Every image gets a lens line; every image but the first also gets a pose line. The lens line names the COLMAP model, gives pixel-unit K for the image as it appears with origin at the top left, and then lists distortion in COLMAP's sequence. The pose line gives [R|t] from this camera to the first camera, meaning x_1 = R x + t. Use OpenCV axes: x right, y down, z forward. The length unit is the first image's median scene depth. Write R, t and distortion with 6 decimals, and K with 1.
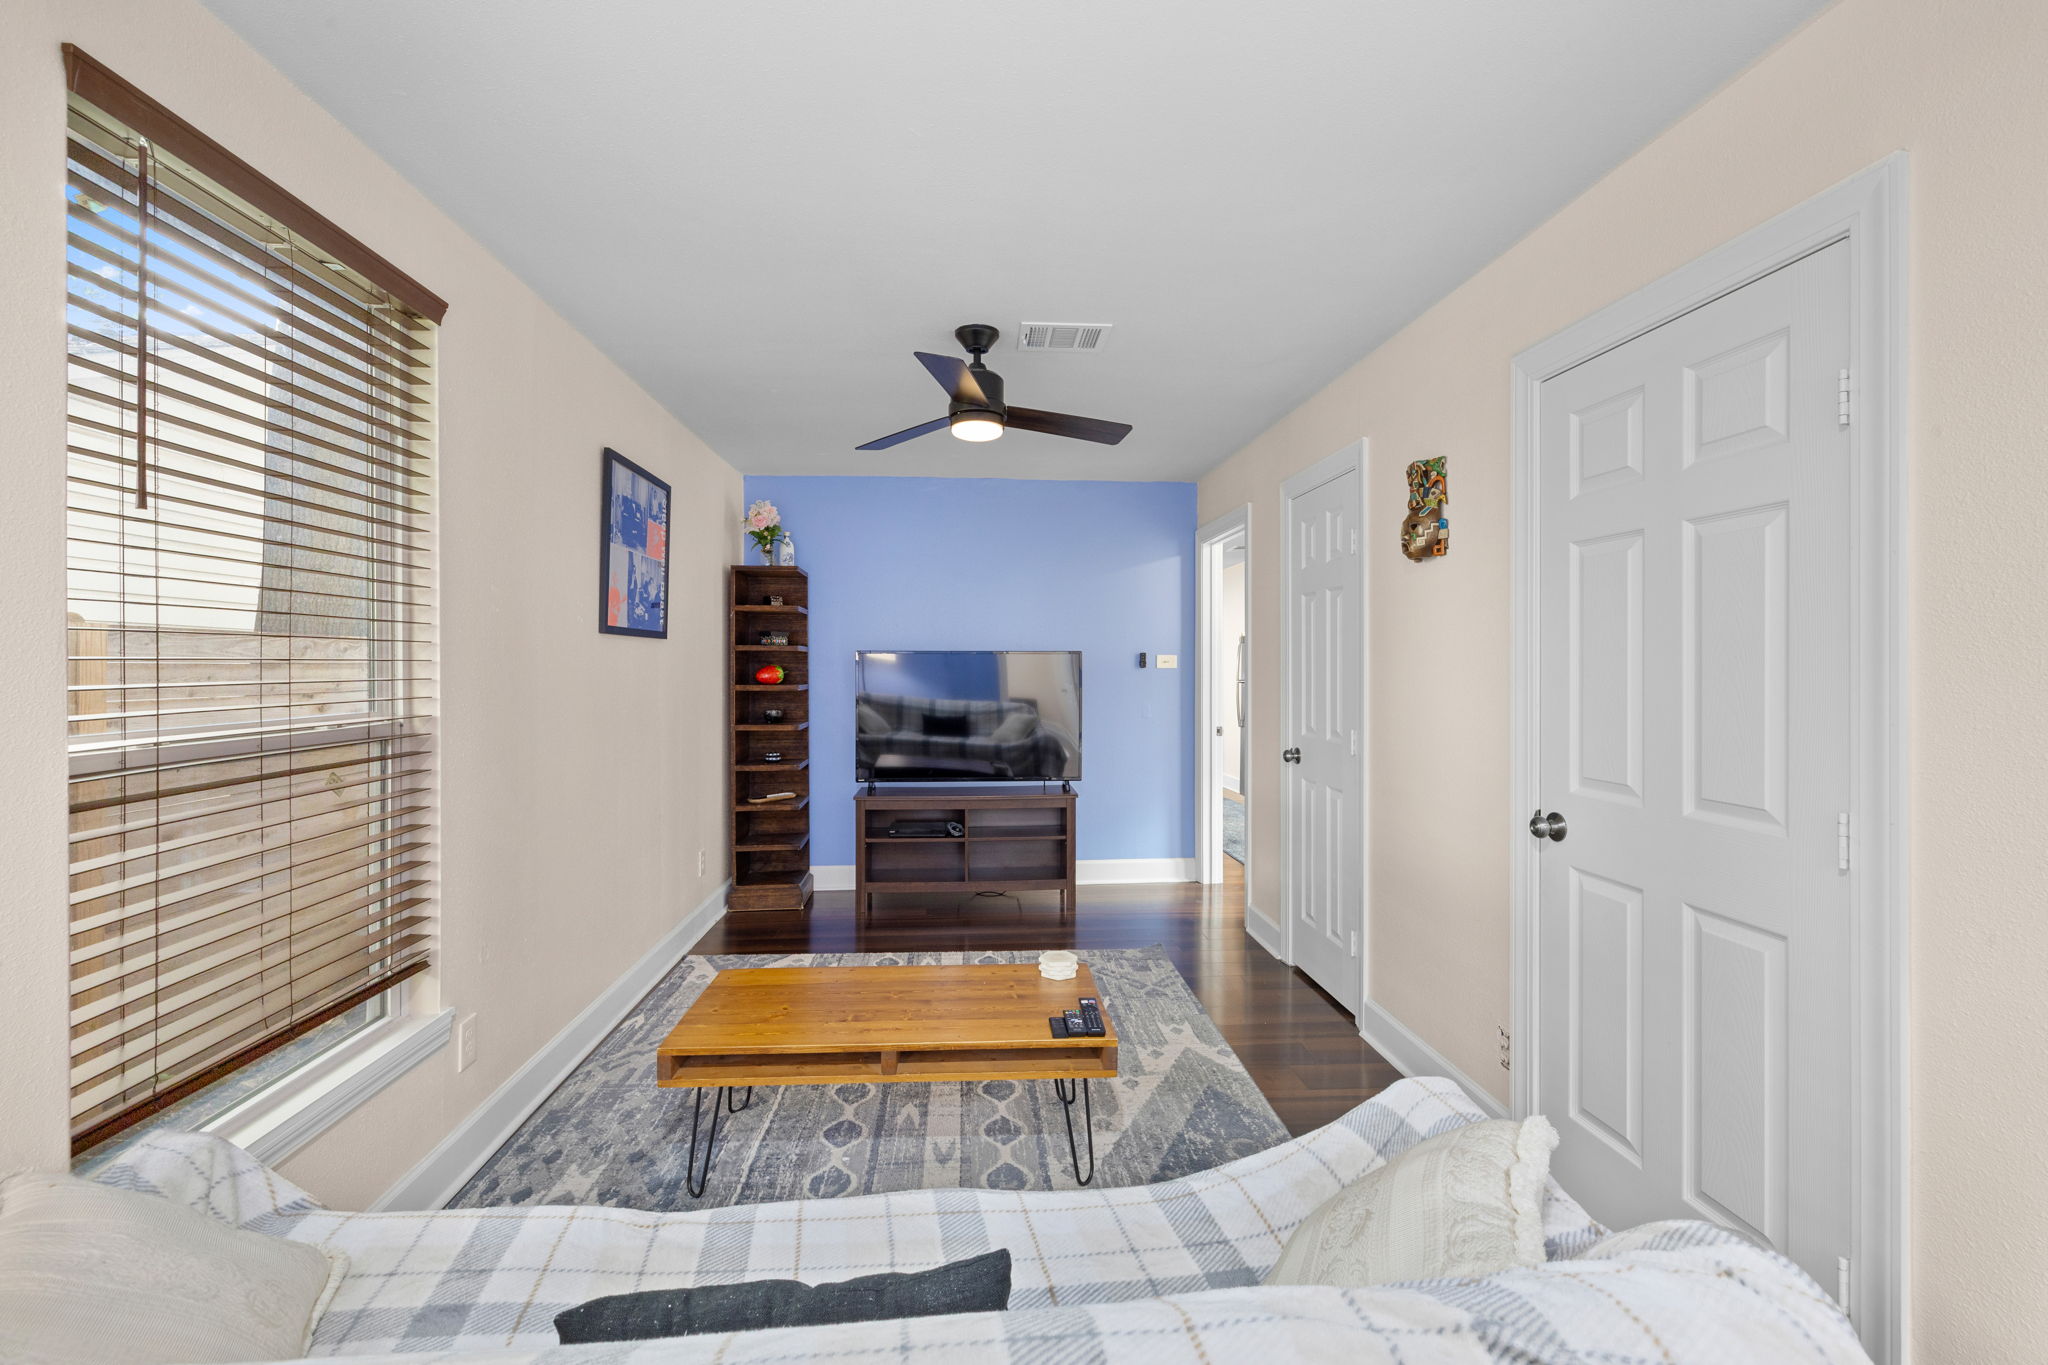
lens RADIAL K [[928.3, 0, 1026.1], [0, 928.3, 664.4], [0, 0, 1]] dist [-0.001263, 0.000101]
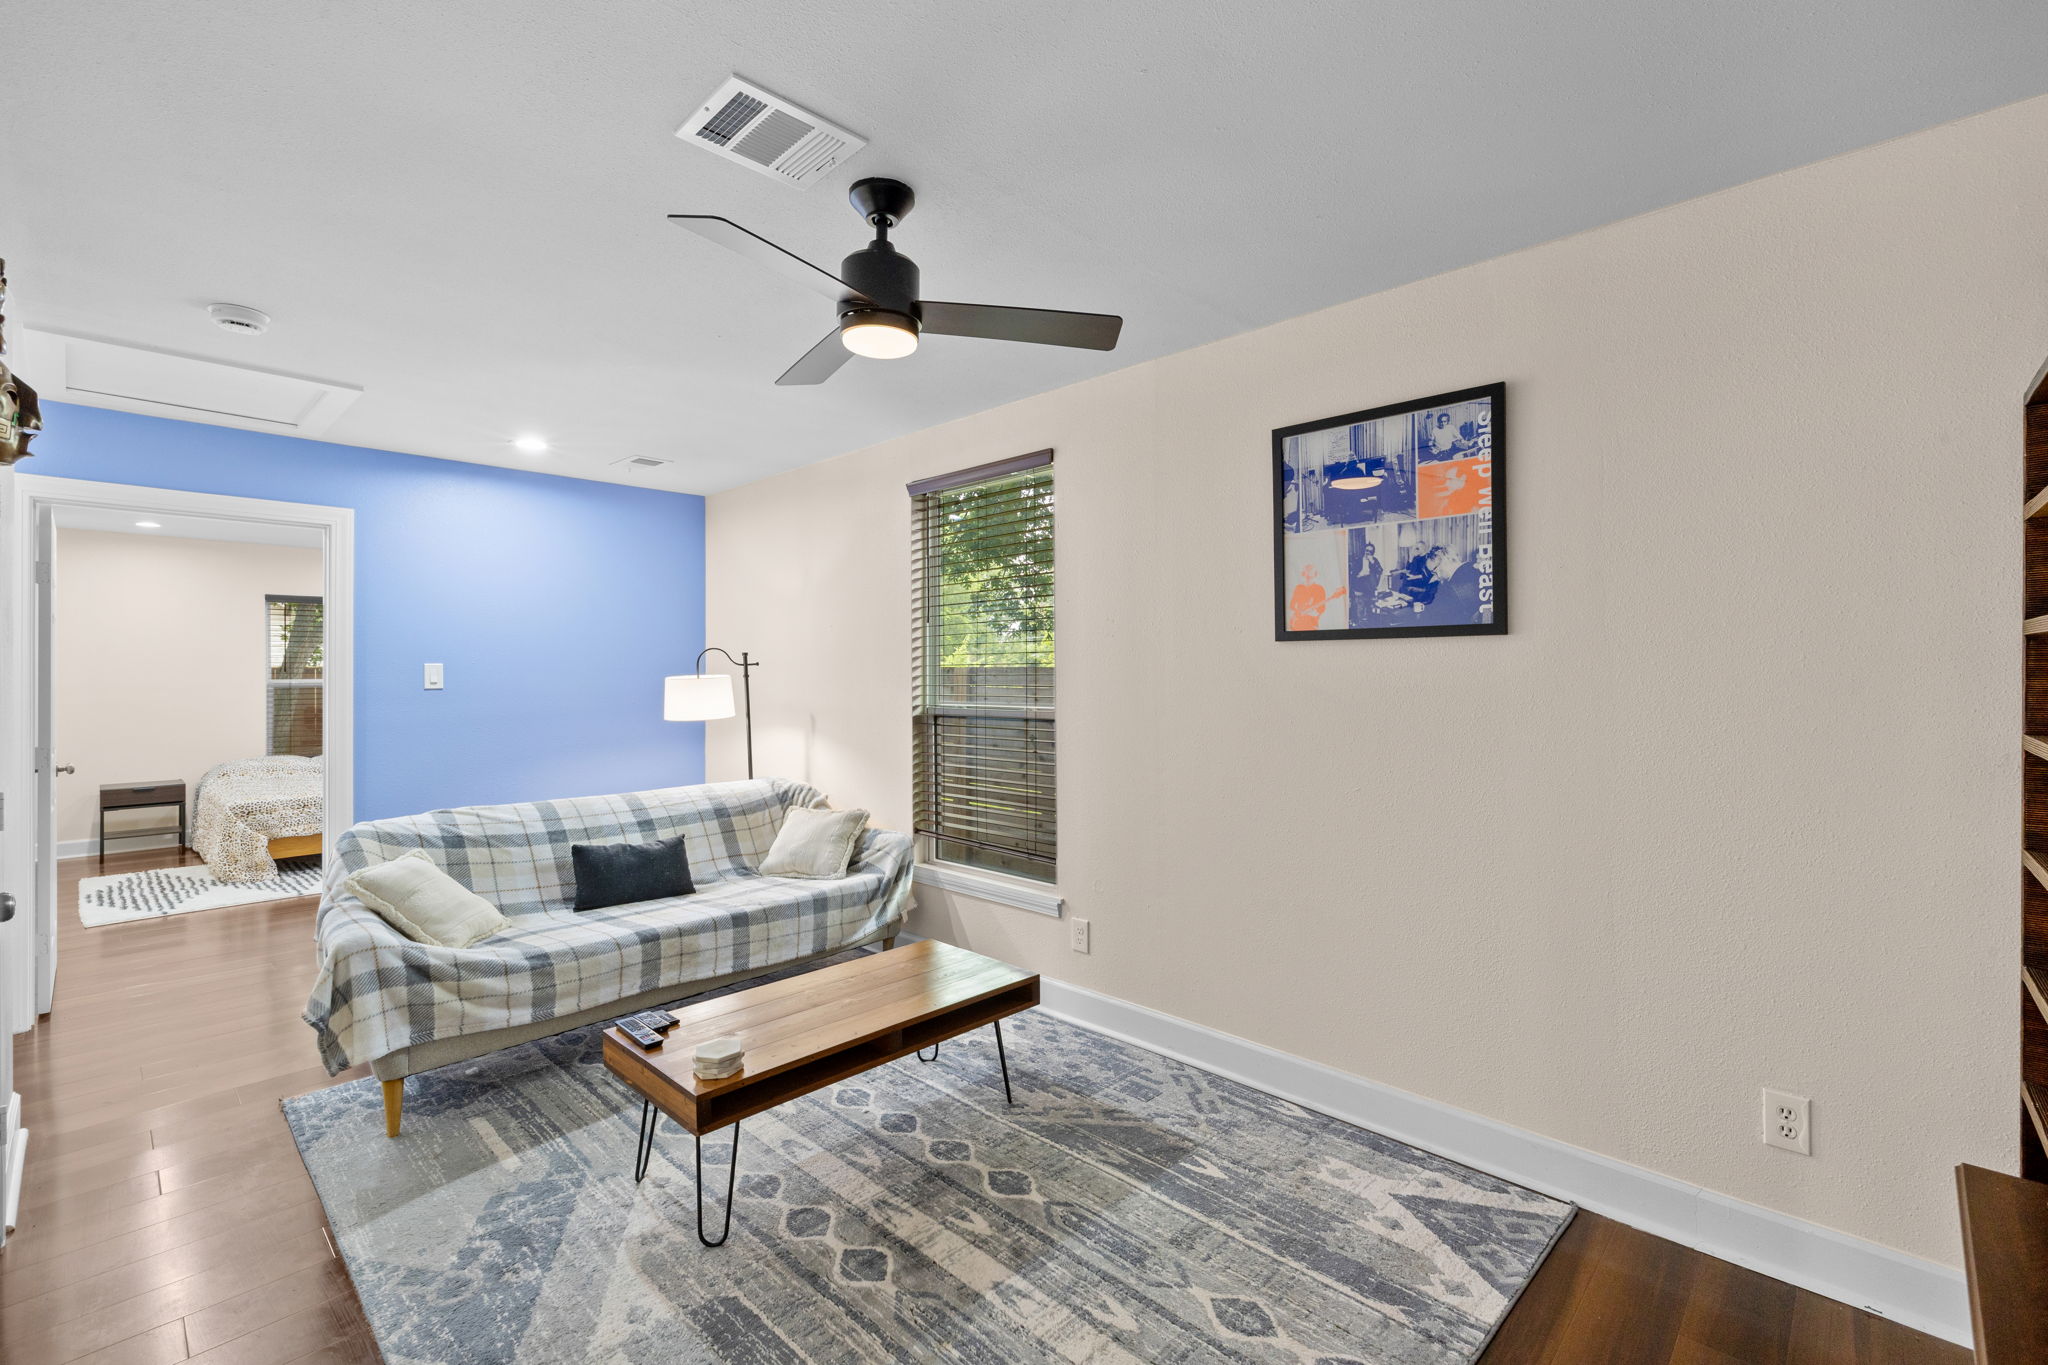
lens RADIAL K [[928.3, 0, 1026.1], [0, 928.3, 664.4], [0, 0, 1]] dist [-0.001263, 0.000101]
pose [[-0.767230, -0.003120, -0.641364, 0.344768], [0.003339, 0.999955, -0.008858, -0.003263], [0.641363, -0.008937, -0.767185, 1.788977]]
